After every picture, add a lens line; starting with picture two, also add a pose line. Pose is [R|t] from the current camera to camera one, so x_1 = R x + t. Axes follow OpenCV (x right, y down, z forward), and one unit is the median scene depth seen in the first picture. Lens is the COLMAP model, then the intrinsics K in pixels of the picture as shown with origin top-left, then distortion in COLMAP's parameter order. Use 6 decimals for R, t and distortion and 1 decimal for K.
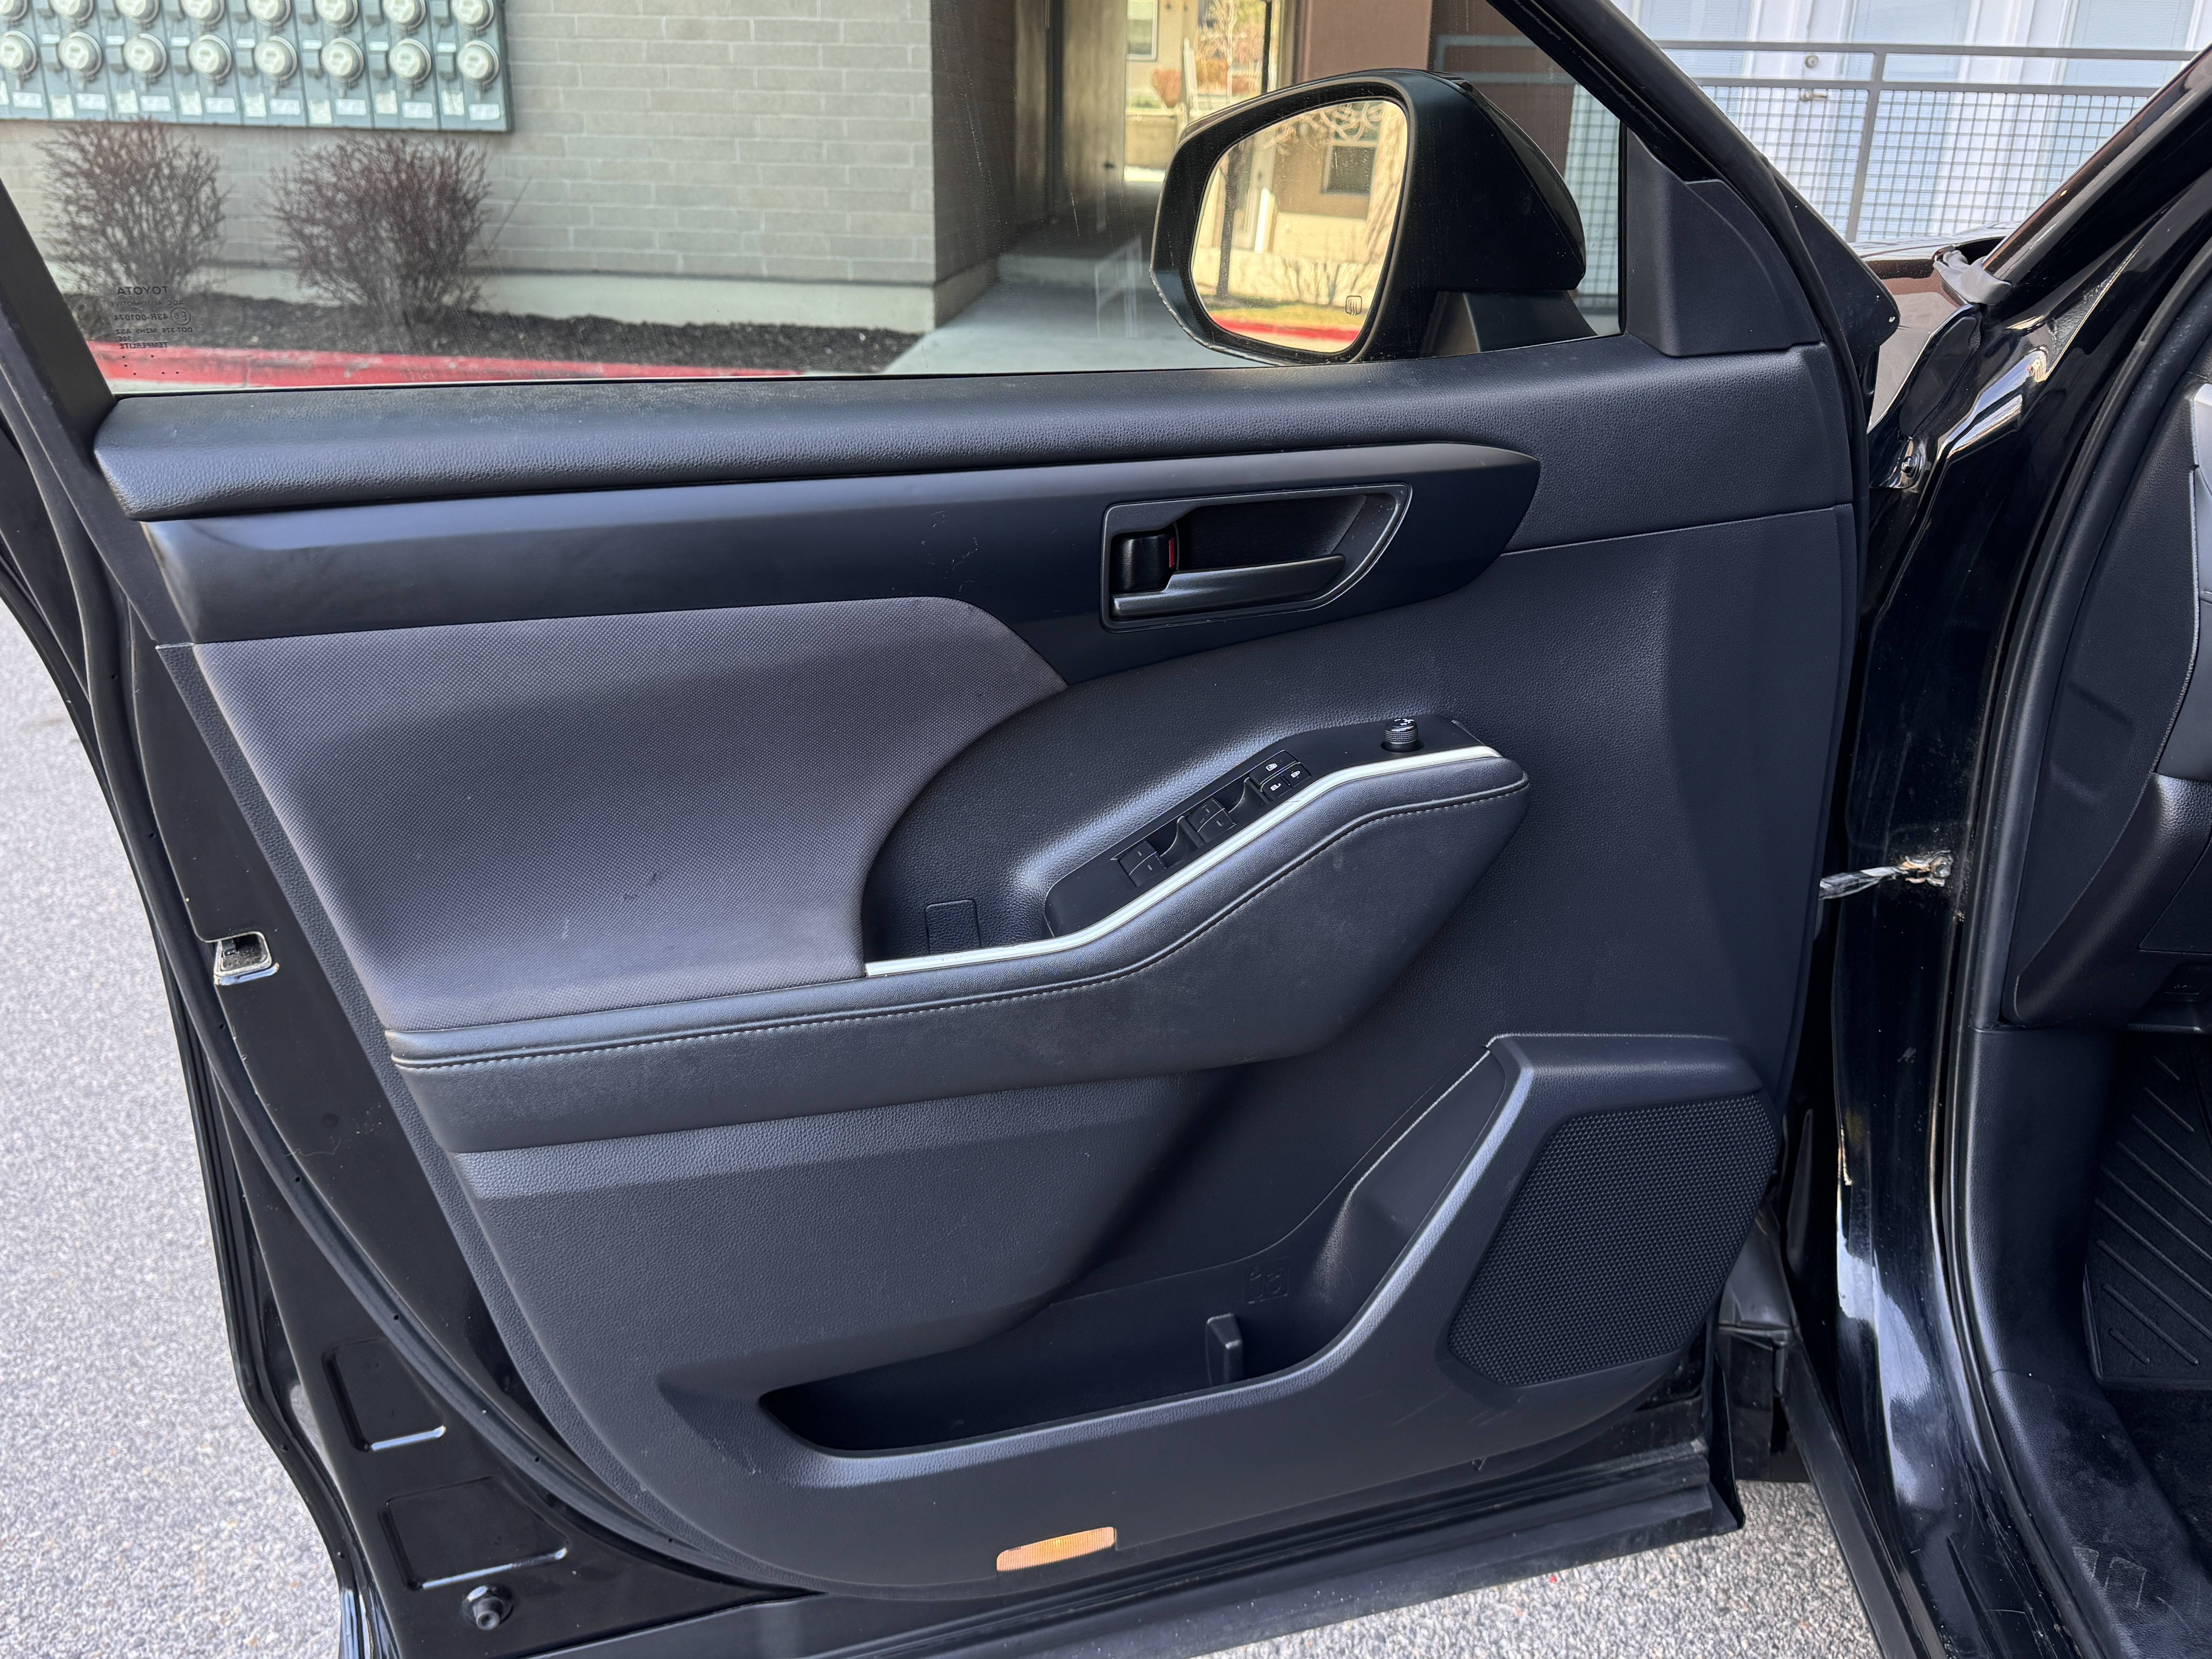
lens RADIAL K [[1787.1, 0, 1115.0], [0, 1787.1, 824.5], [0, 0, 1]] dist [0.024999, -0.048470]
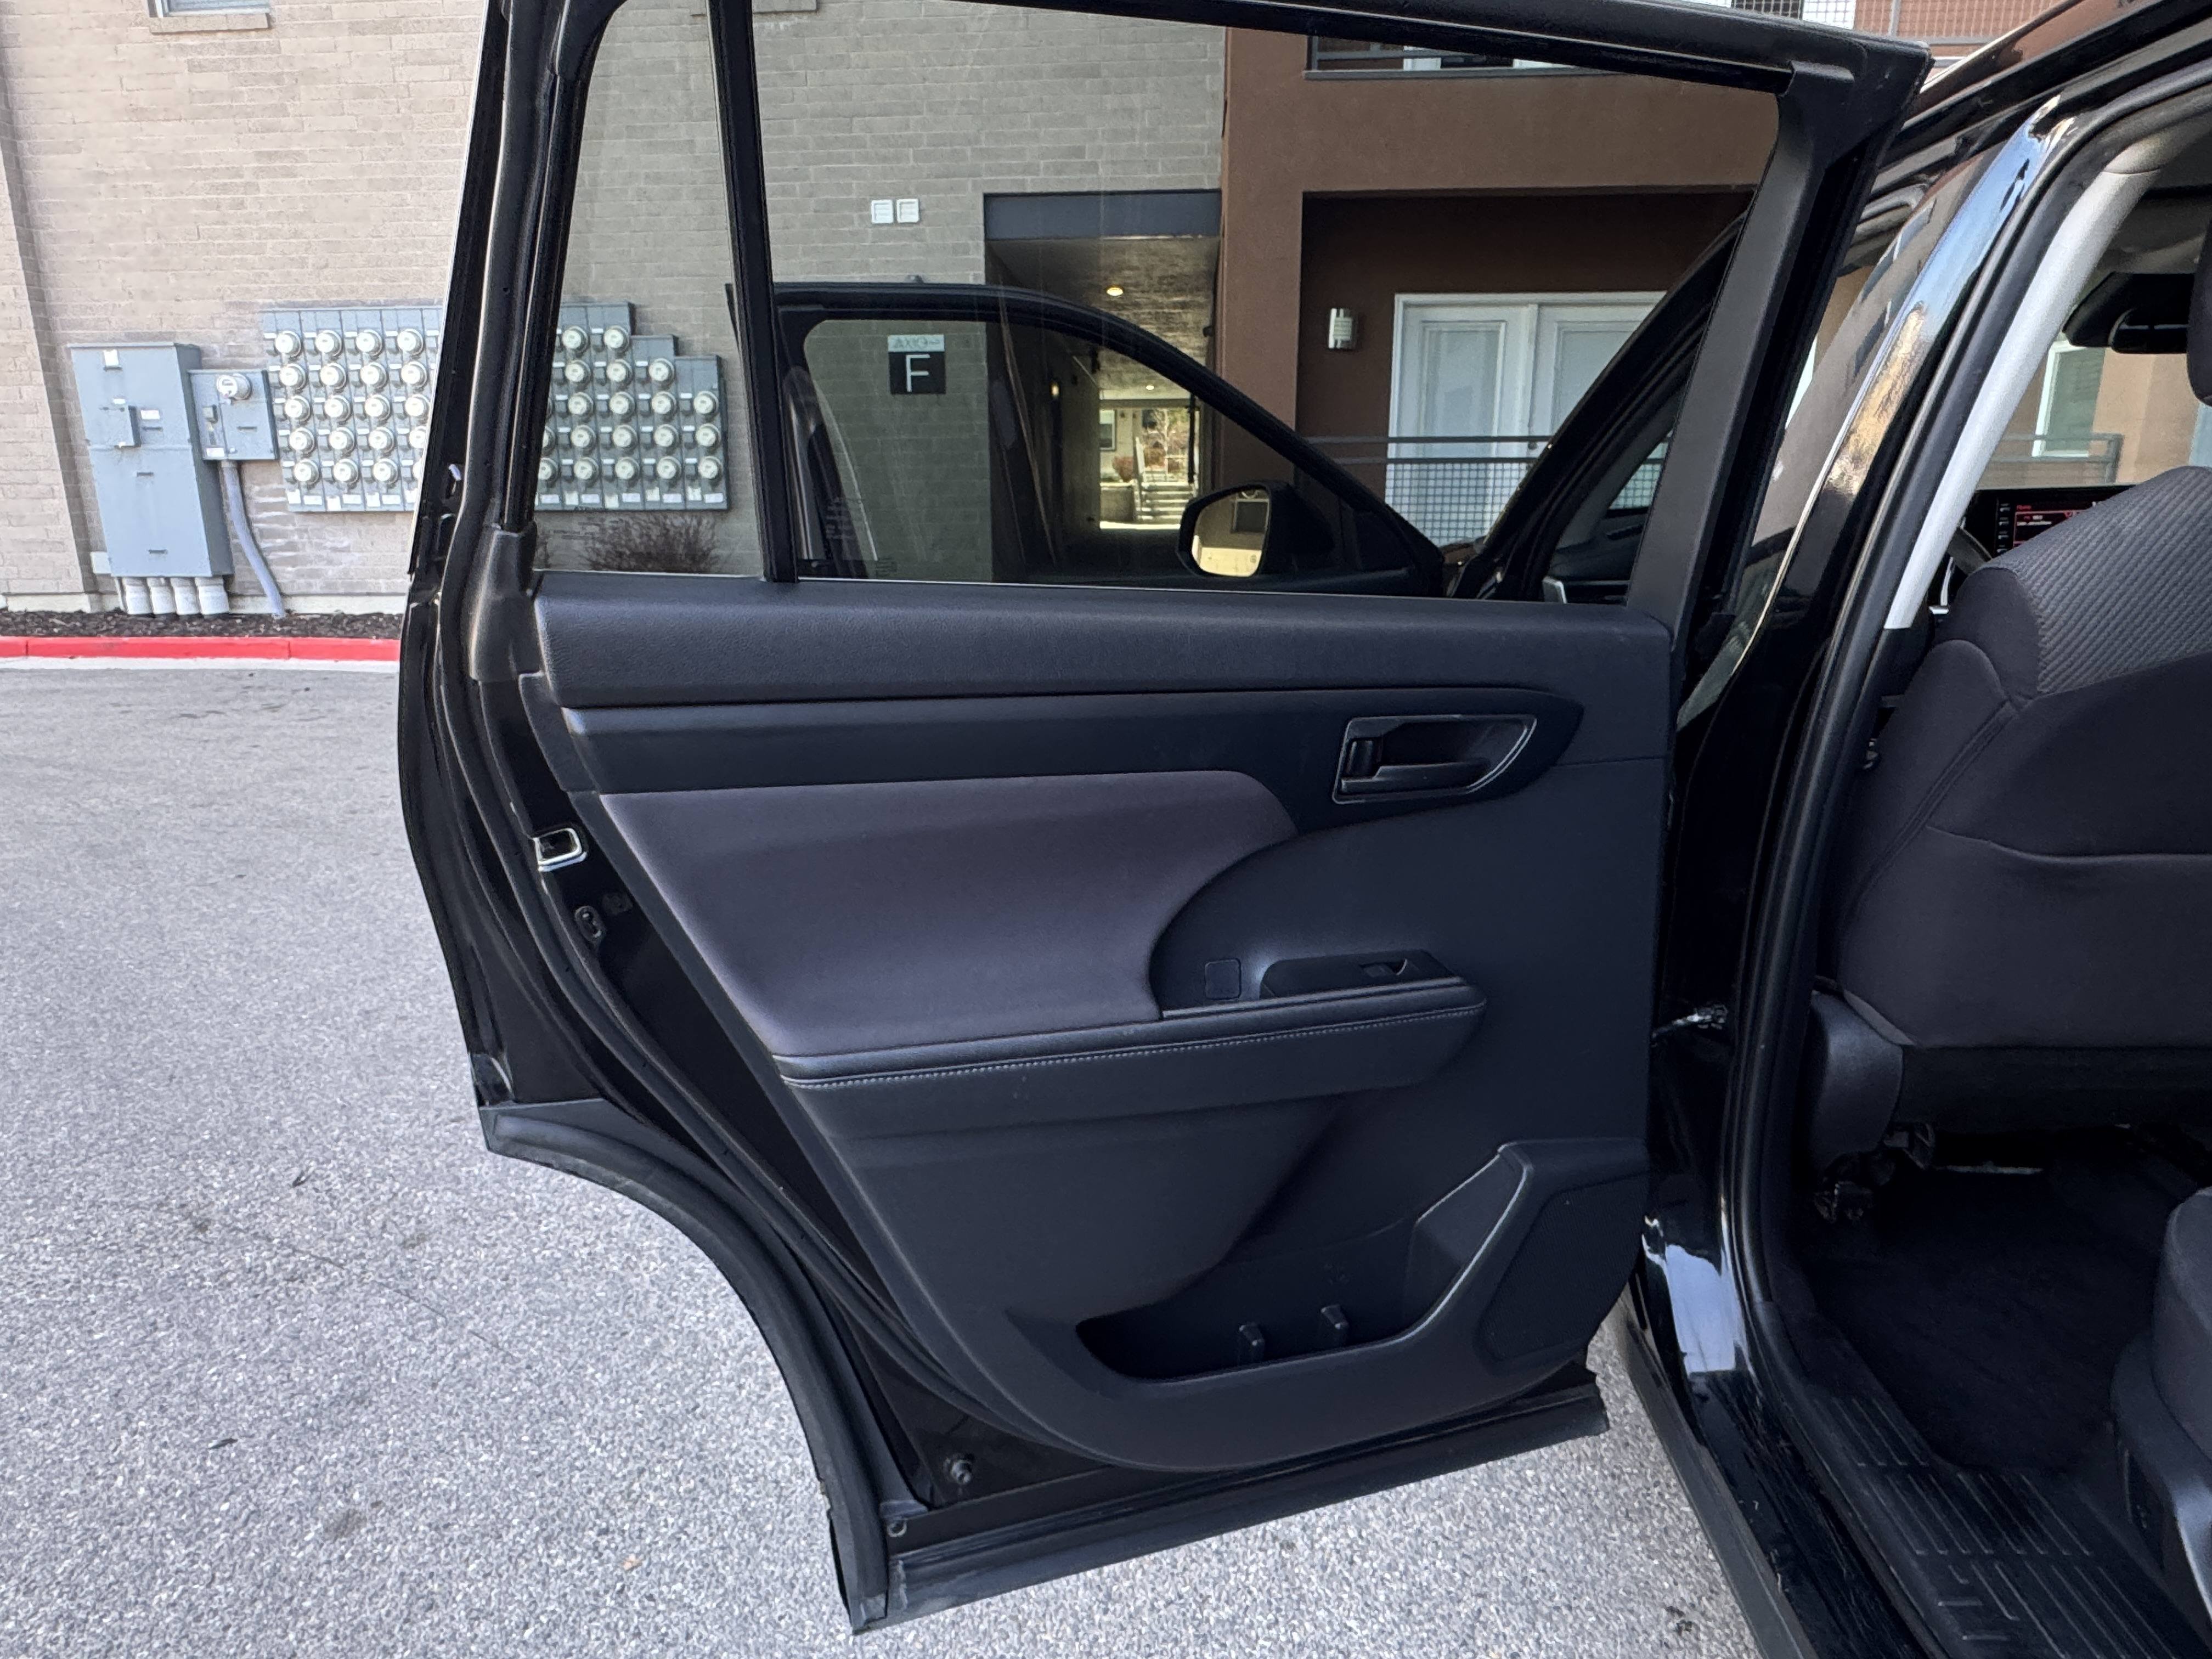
lens RADIAL K [[1323.0, 0, 1091.9], [0, 1323.0, 825.8], [0, 0, 1]] dist [-0.005541, 0.001291]
pose [[0.999630, -0.027183, -0.000300, -0.019272], [0.026934, 0.991846, -0.124562, 0.054102], [0.003683, 0.124508, 0.992212, -0.147957]]
